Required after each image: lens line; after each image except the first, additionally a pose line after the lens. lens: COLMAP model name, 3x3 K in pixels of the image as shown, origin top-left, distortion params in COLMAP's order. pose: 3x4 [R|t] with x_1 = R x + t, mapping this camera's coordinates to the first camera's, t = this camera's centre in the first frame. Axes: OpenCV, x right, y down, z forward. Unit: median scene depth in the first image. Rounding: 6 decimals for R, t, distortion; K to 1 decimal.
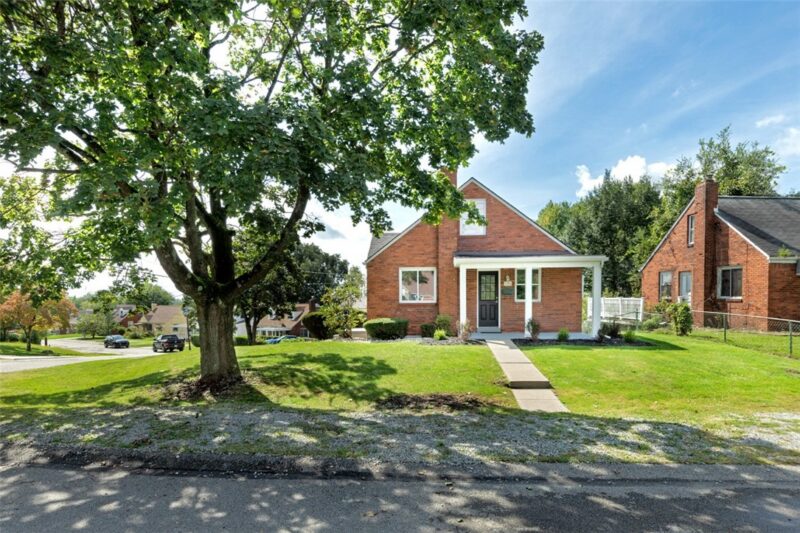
lens RADIAL K [[481.4, 0, 400.0], [0, 481.4, 270.0], [0, 0, 1]] dist [-0.008421, 0.000457]
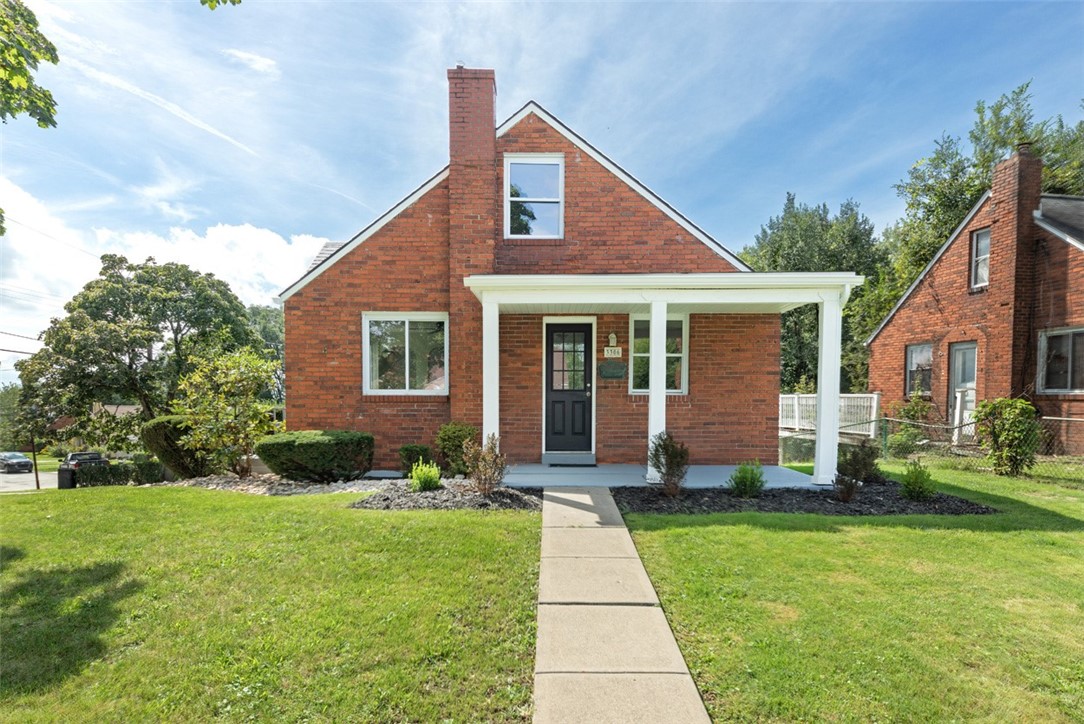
lens RADIAL K [[622.7, 0, 540.7], [0, 622.7, 358.7], [0, 0, 1]] dist [-0.001828, -0.003700]
pose [[0.998085, 0.012760, 0.060529, 0.115314], [-0.012197, 0.999879, -0.009666, 0.037079], [-0.060645, 0.008909, 0.998120, 0.407368]]
